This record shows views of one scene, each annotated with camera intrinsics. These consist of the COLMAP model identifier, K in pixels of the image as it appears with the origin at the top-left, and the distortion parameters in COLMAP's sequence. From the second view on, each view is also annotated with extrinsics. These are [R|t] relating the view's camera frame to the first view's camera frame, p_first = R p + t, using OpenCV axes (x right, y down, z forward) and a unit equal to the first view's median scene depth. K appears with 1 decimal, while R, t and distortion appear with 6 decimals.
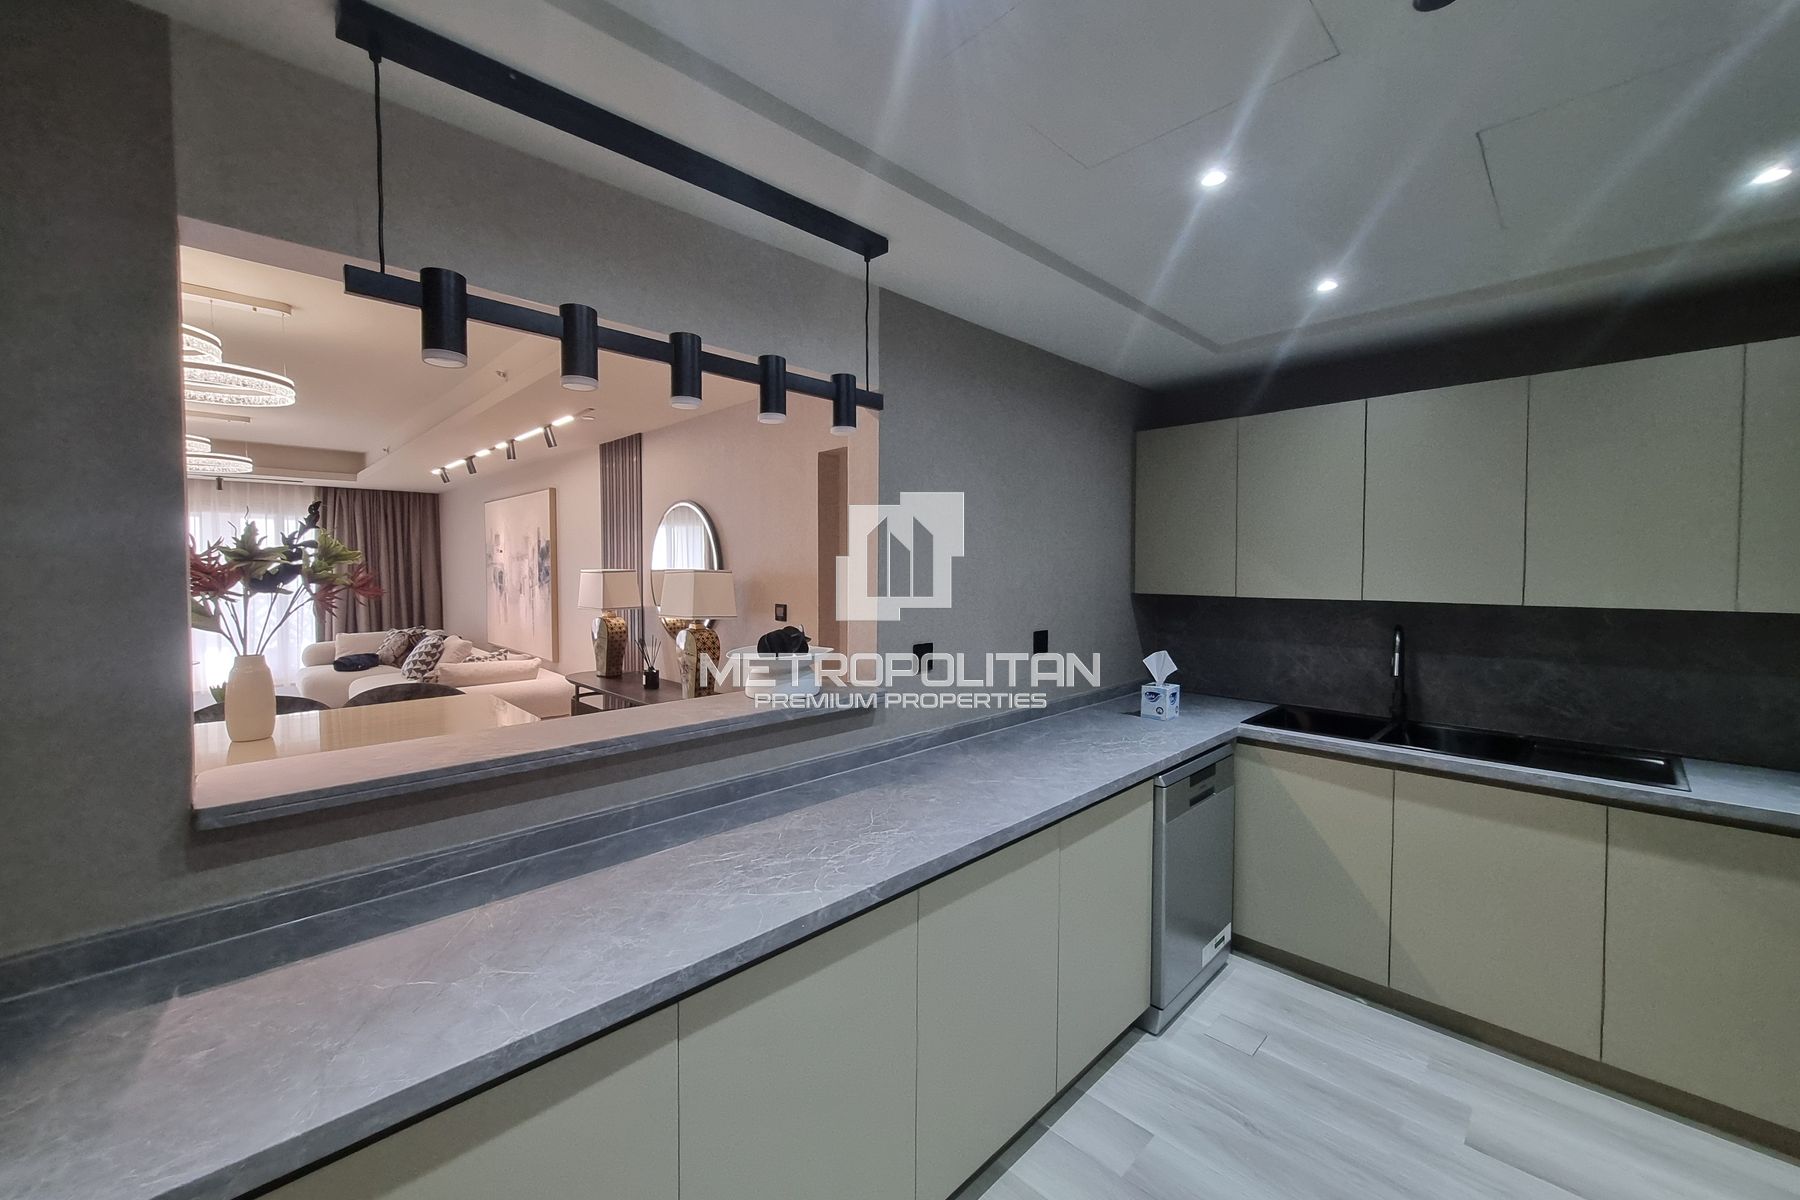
lens RADIAL K [[708.9, 0, 901.9], [0, 708.9, 587.2], [0, 0, 1]] dist [0.012968, -0.004262]
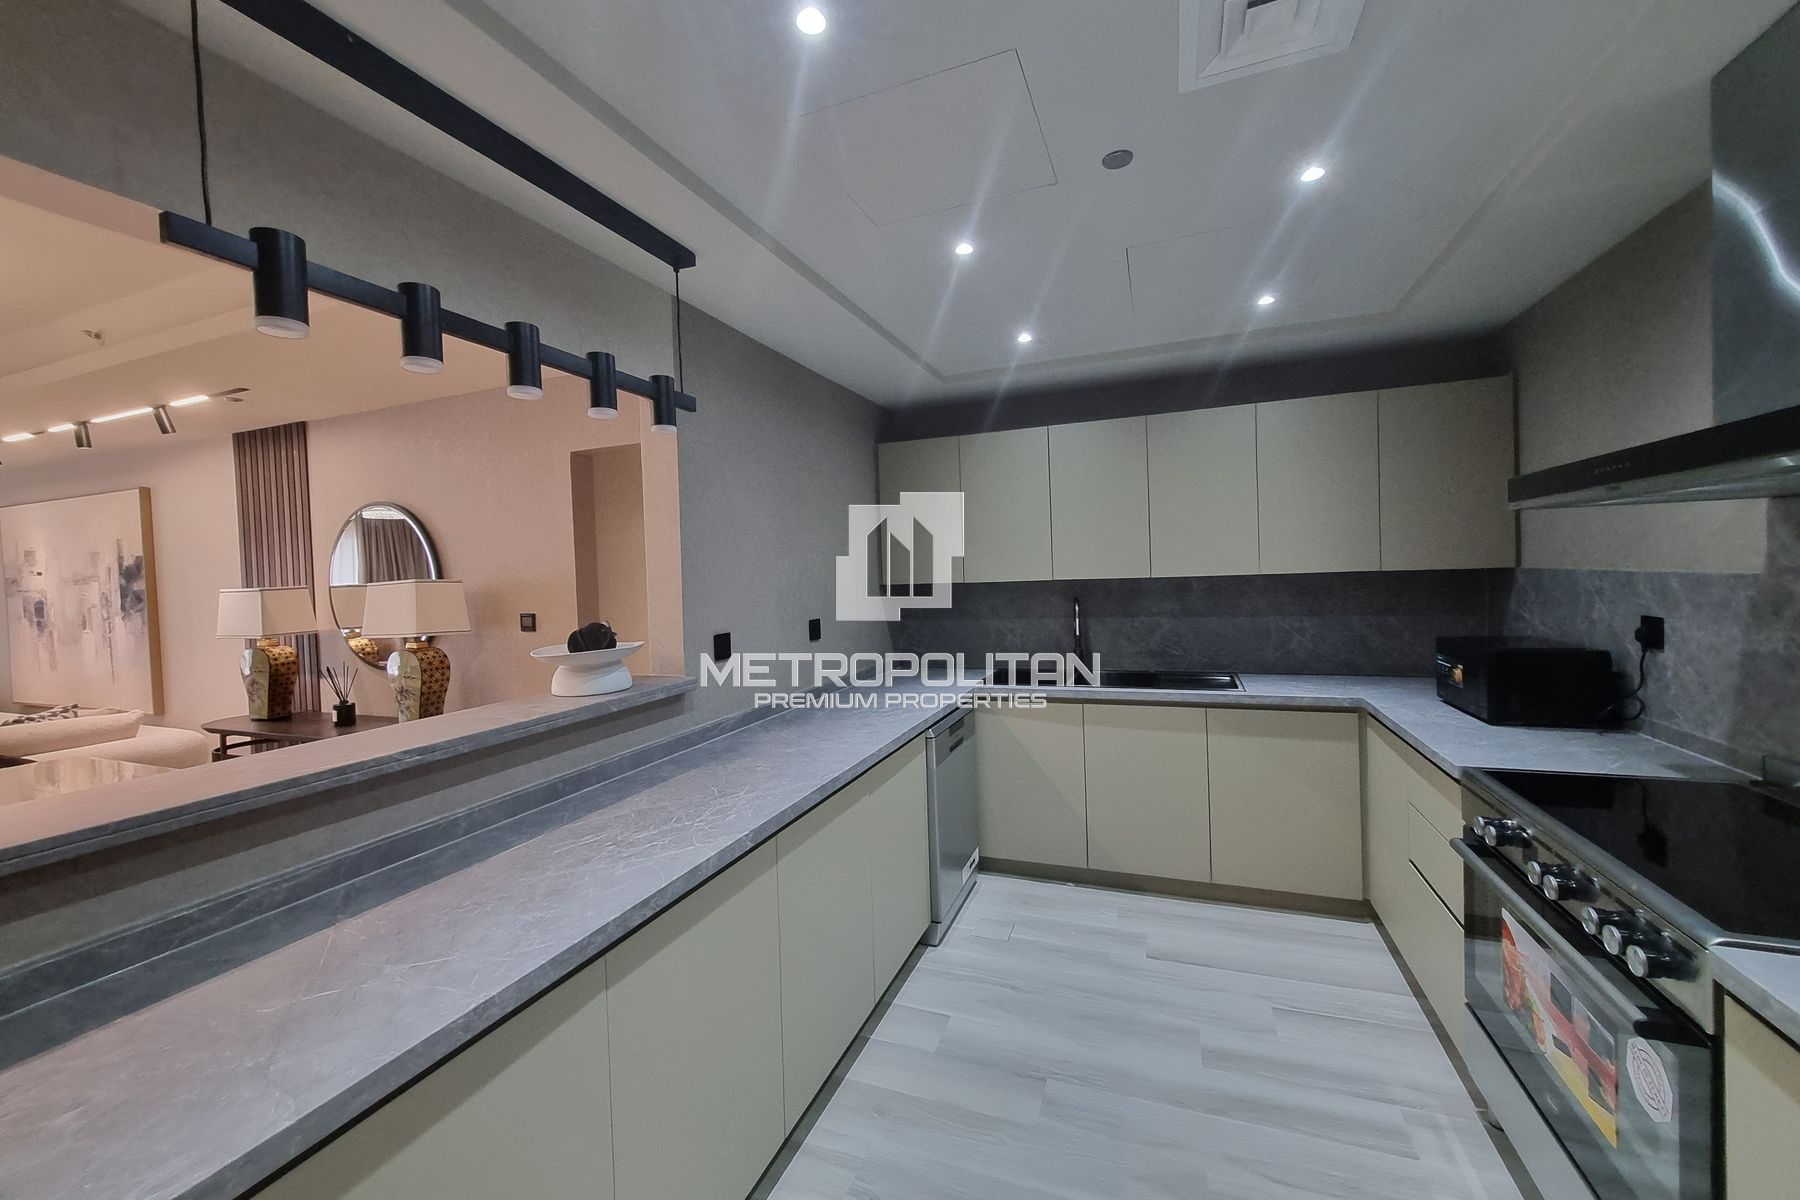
lens RADIAL K [[715.7, 0, 898.0], [0, 715.7, 590.7], [0, 0, 1]] dist [0.012968, -0.000057]
pose [[0.911793, -0.044339, 0.408249, -0.194069], [0.050064, 0.998740, -0.003342, 0.037776], [-0.407586, 0.023486, 0.912865, -0.103111]]
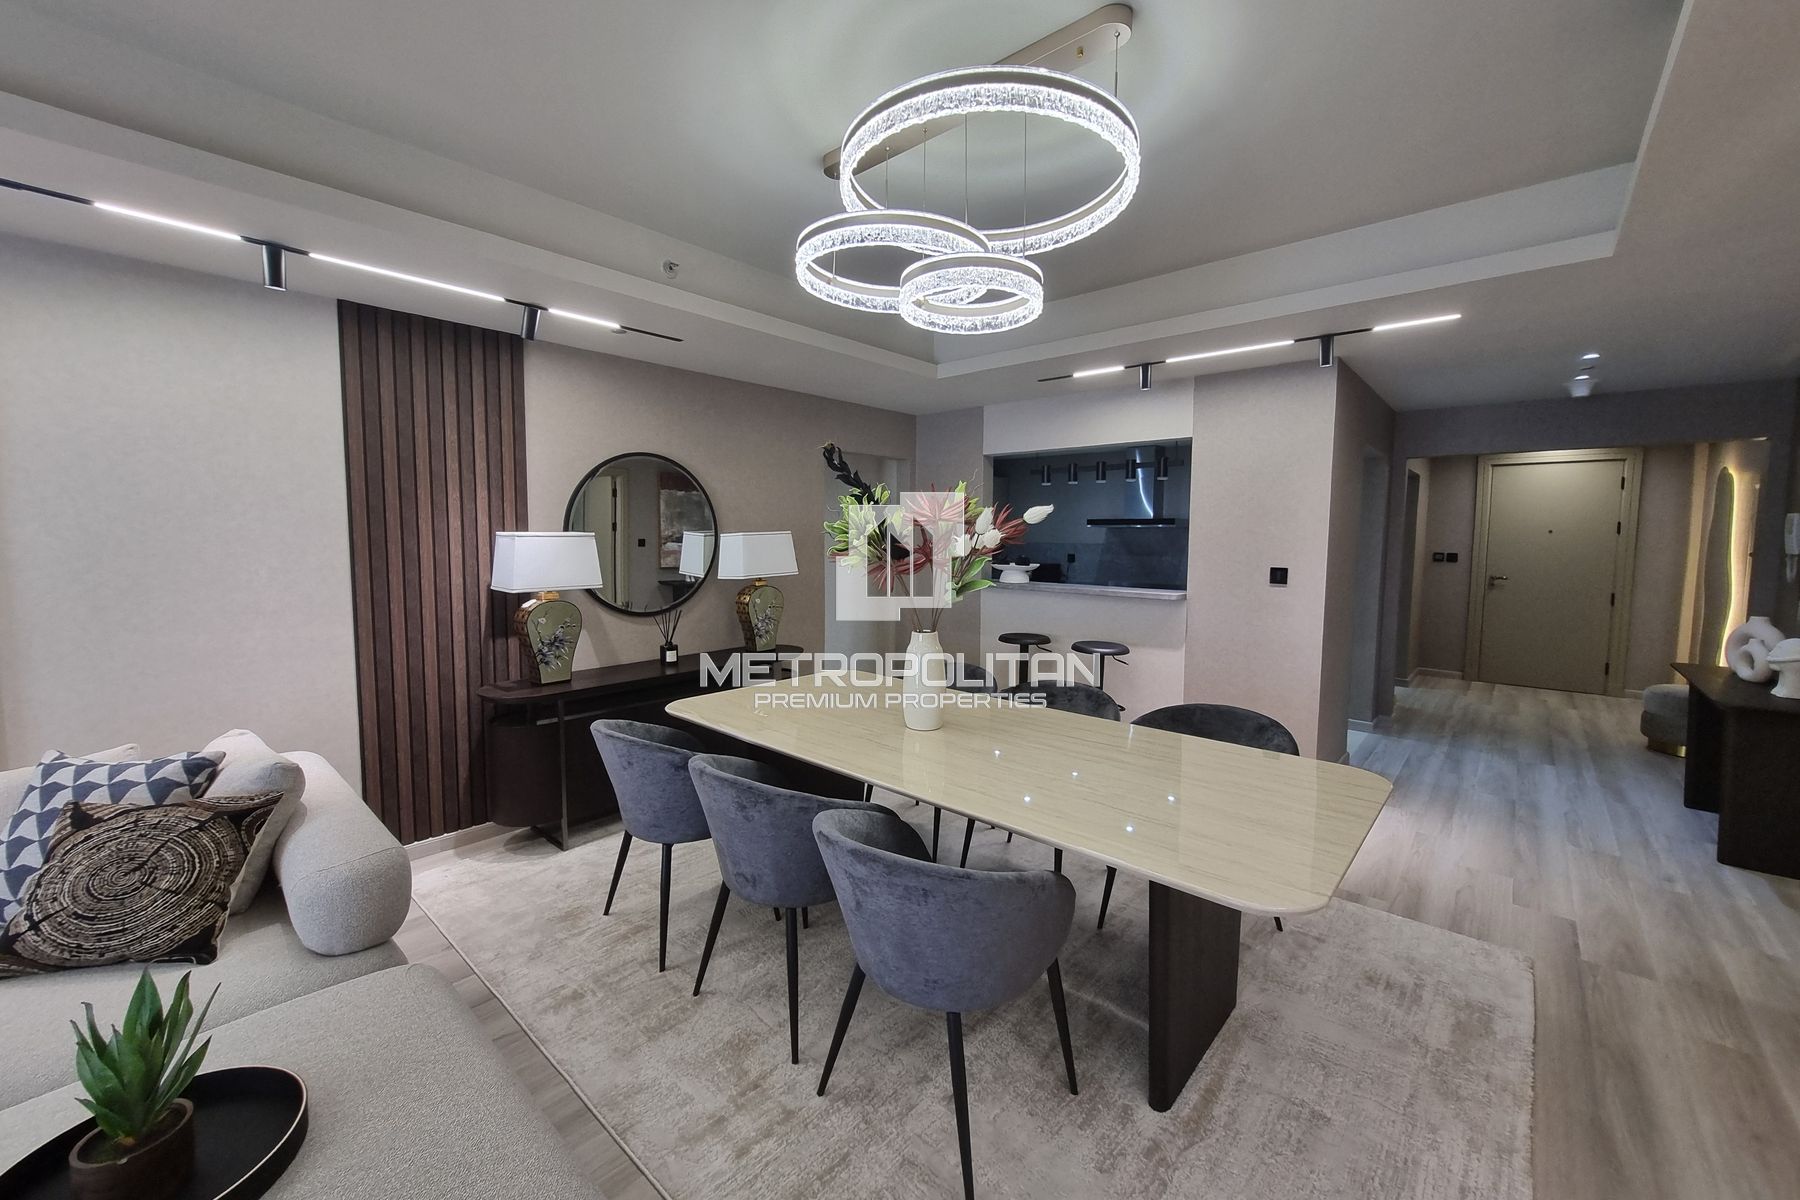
lens RADIAL K [[708.9, 0, 901.9], [0, 708.9, 587.2], [0, 0, 1]] dist [0.012968, -0.004262]
pose [[-0.076701, -0.080905, 0.993766, -2.417401], [0.029656, 0.996076, 0.083382, -0.039660], [-0.996613, 0.035867, -0.074001, 1.482991]]
